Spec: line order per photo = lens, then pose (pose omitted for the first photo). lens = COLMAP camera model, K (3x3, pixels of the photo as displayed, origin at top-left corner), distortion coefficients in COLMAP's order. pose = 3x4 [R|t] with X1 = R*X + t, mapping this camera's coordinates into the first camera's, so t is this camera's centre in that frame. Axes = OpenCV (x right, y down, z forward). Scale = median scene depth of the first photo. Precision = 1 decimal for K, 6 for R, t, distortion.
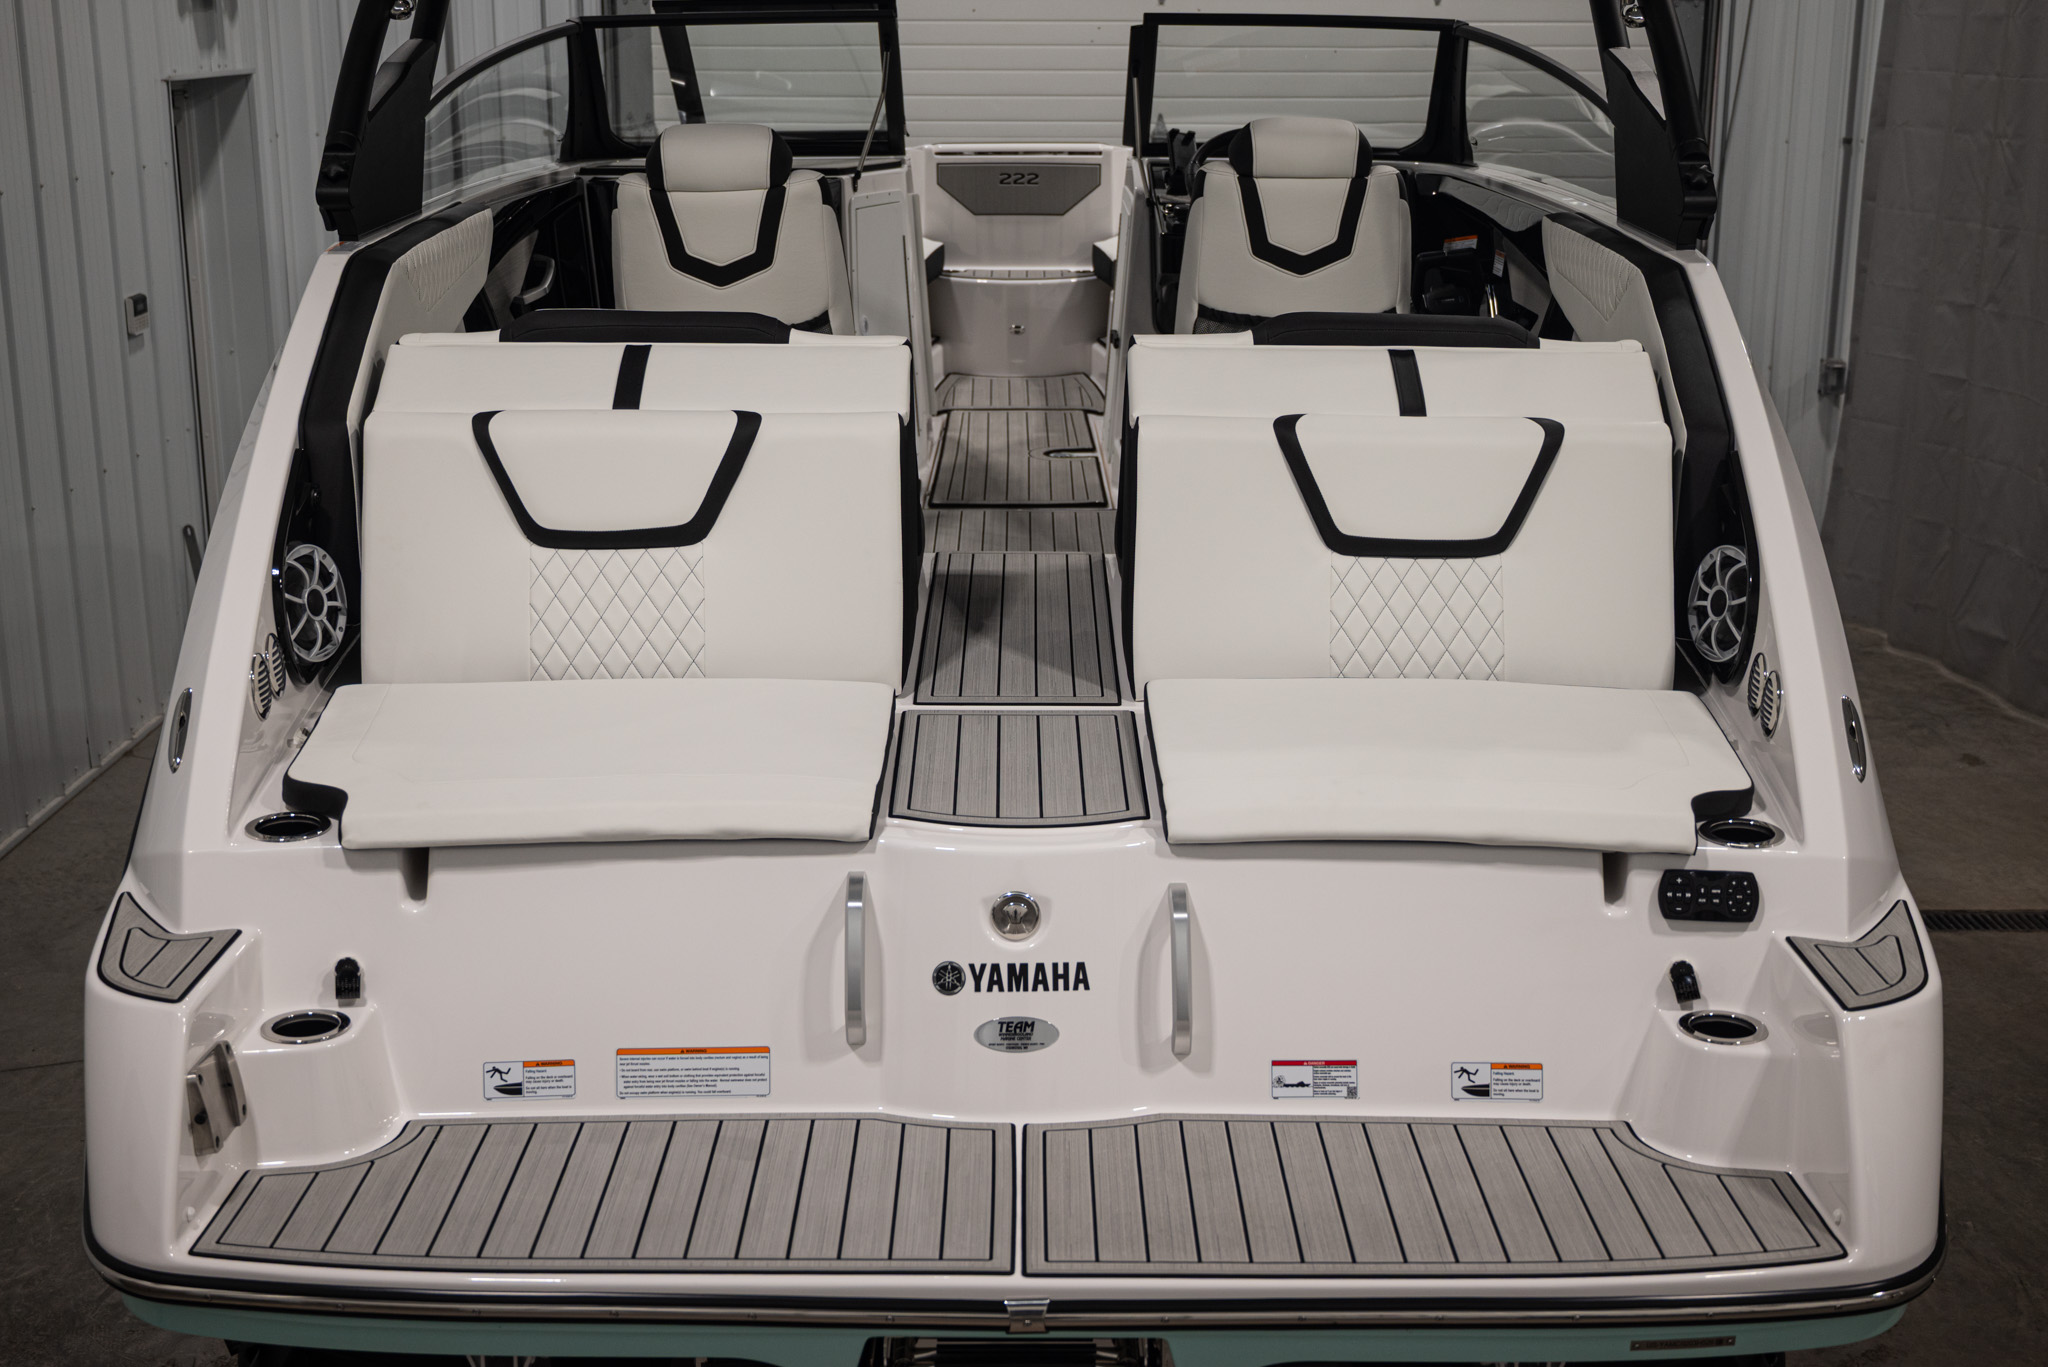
lens RADIAL K [[2578.7, 0, 1024.0], [0, 2578.7, 683.5], [0, 0, 1]] dist [0.006786, -0.046036]
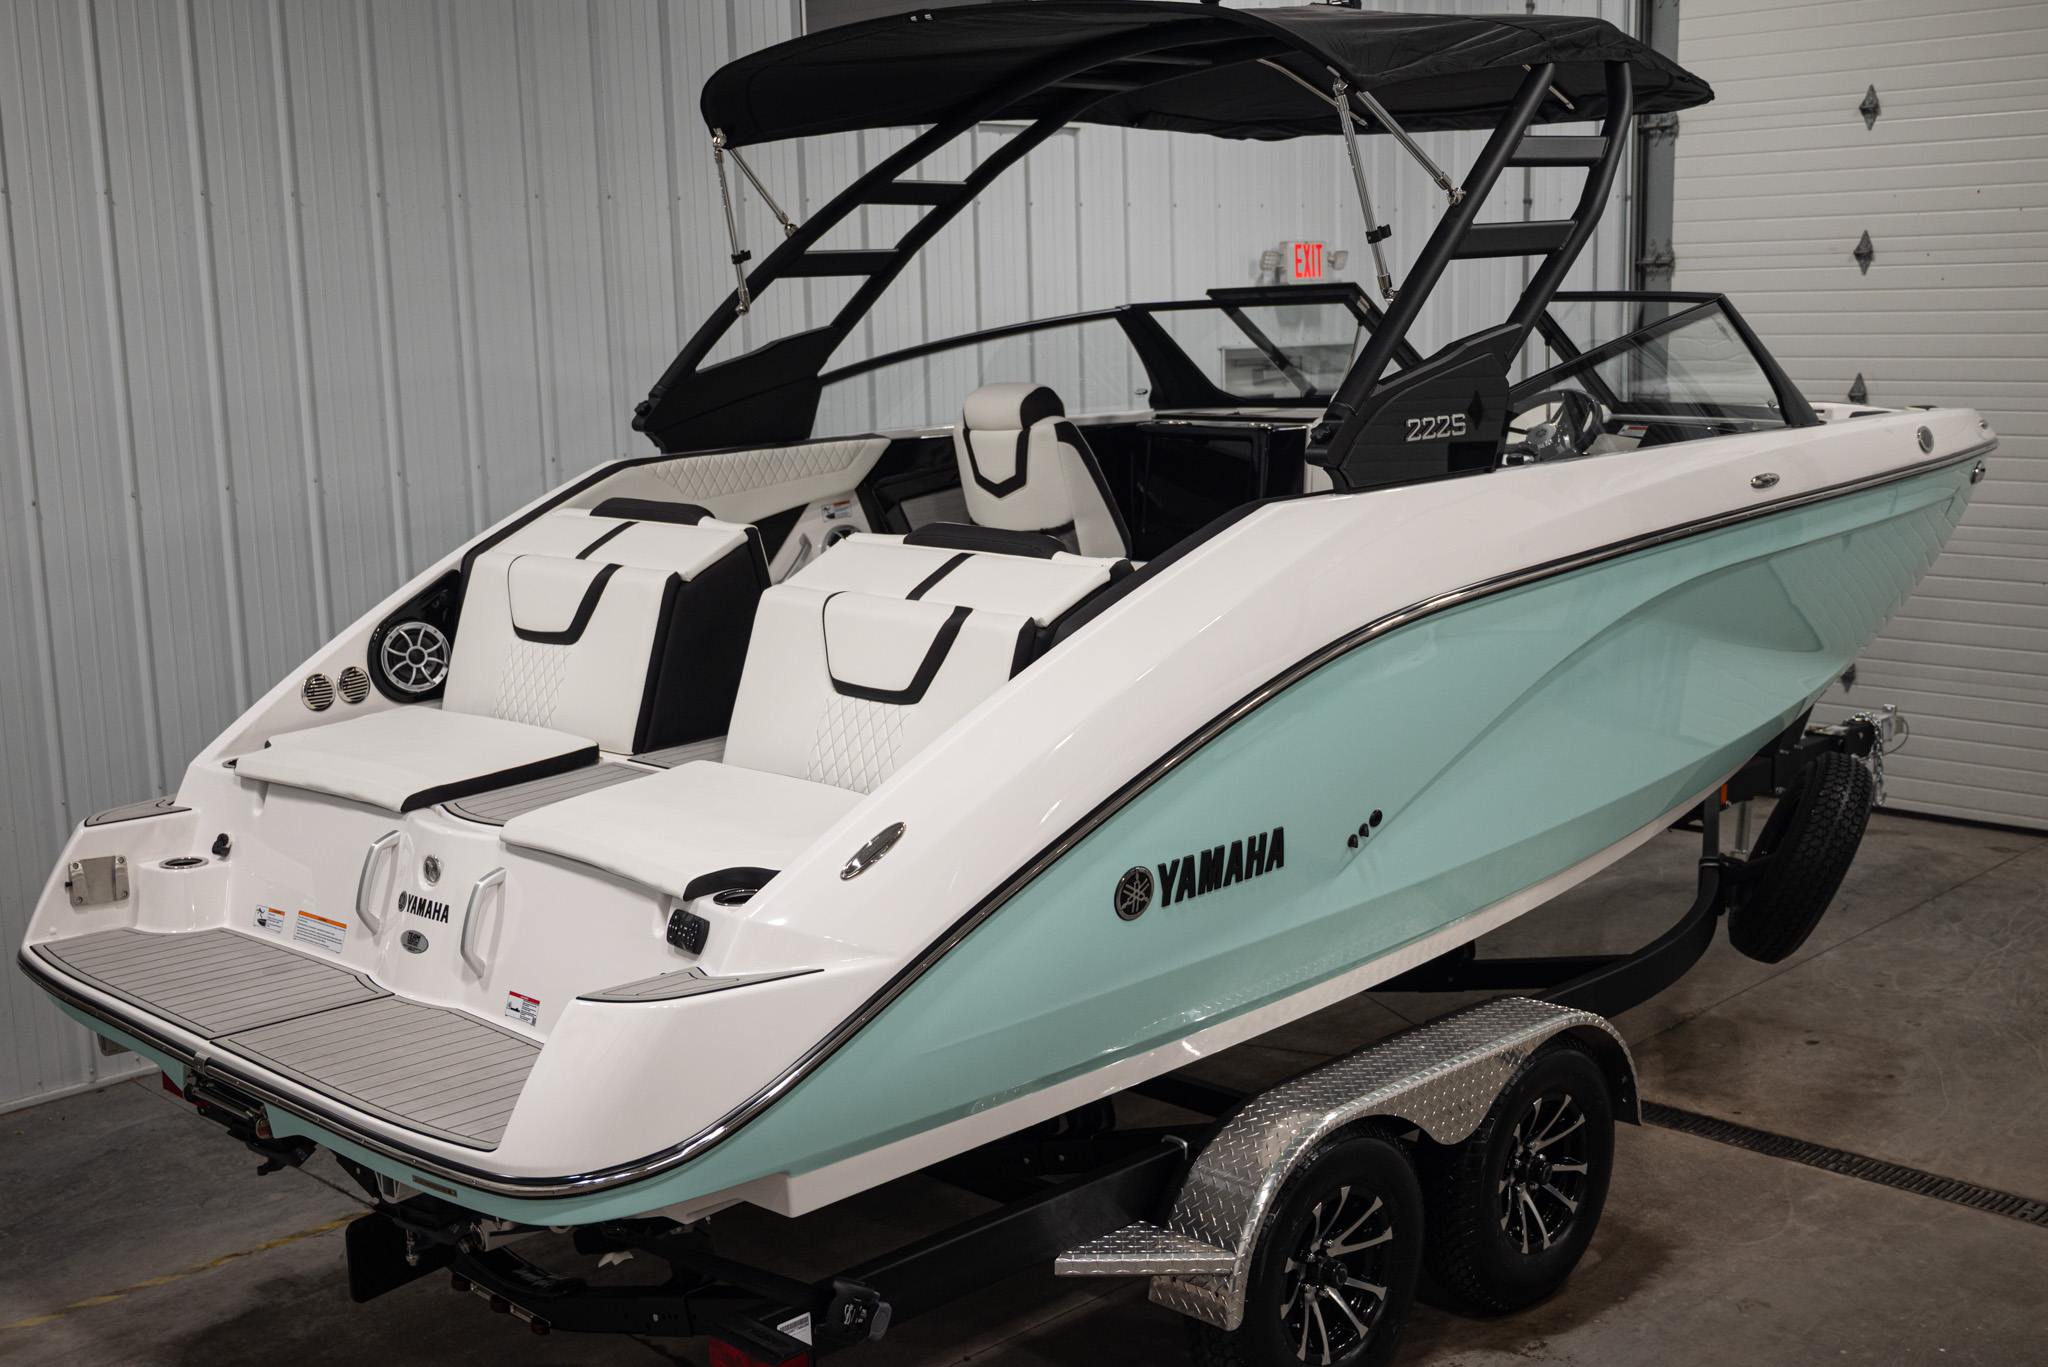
lens RADIAL K [[2354.8, 0, 1024.0], [0, 2354.8, 683.5], [0, 0, 1]] dist [-0.004817, 0.004065]
pose [[0.696359, 0.097693, -0.711014, 0.785560], [-0.156870, 0.987456, -0.017960, -0.034309], [0.700340, 0.124044, 0.702949, 0.130138]]
